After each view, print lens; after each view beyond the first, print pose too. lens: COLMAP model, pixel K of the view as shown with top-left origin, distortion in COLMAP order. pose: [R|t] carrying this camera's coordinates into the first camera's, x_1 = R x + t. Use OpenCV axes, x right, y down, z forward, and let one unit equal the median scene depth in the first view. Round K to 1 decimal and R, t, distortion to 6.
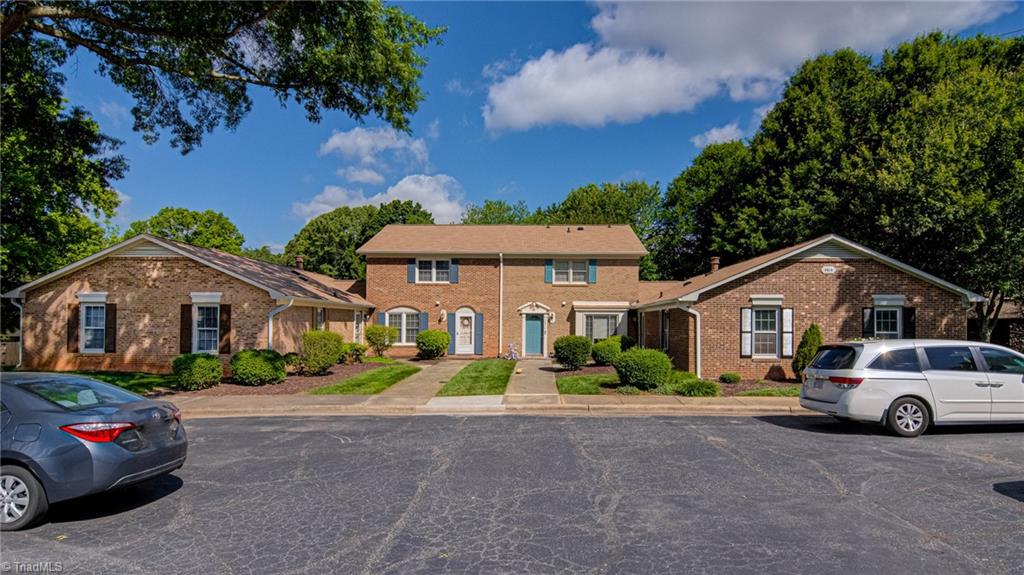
lens RADIAL K [[1272.7, 0, 512.0], [0, 1272.7, 287.5], [0, 0, 1]] dist [-0.025847, -0.015907]
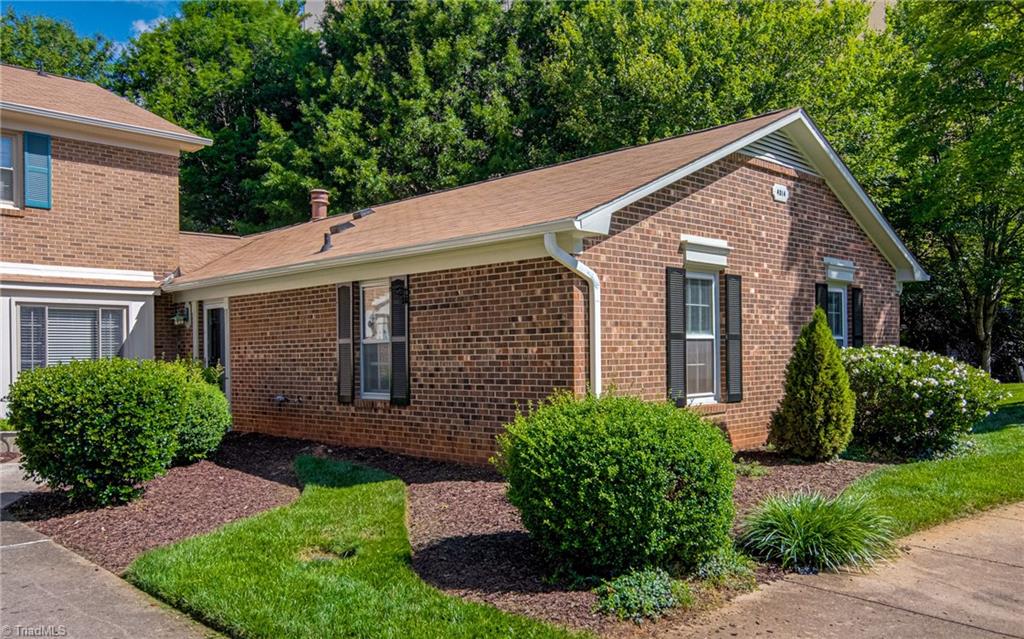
lens RADIAL K [[809.0, 0, 512.7], [0, 809.0, 359.3], [0, 0, 1]] dist [0.004249, 0.002387]
pose [[0.632394, -0.015422, 0.774493, -0.020990], [0.007326, 0.999876, 0.013928, 0.033649], [-0.774612, -0.003134, 0.632429, 0.785510]]
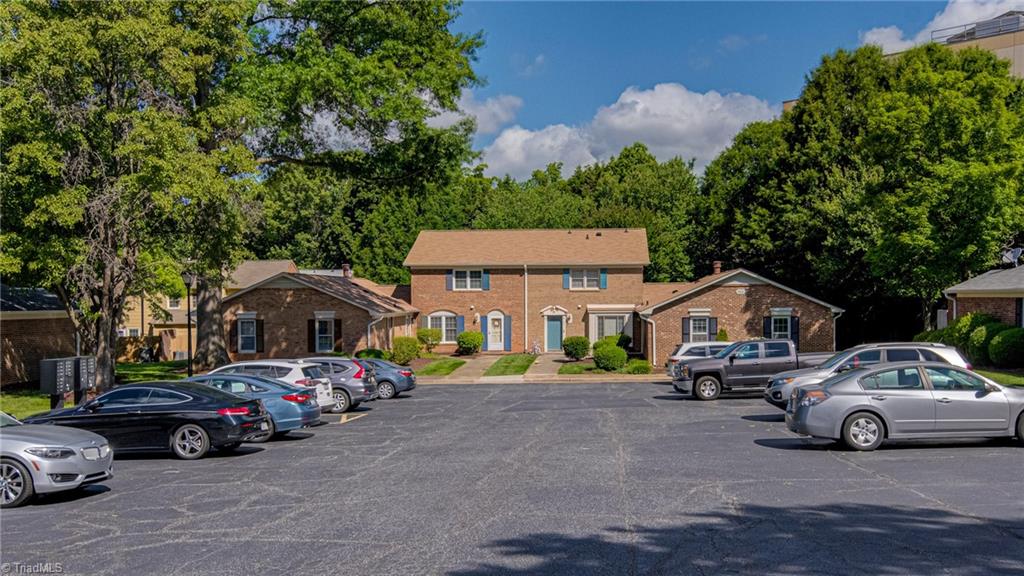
lens RADIAL K [[865.5, 0, 512.0], [0, 865.5, 288.0], [0, 0, 1]] dist [0.009320, 0.001996]
pose [[0.999707, -0.012333, -0.020819, -0.004704], [0.011921, 0.999734, -0.019760, 0.010729], [0.021057, 0.019506, 0.999588, 0.201602]]
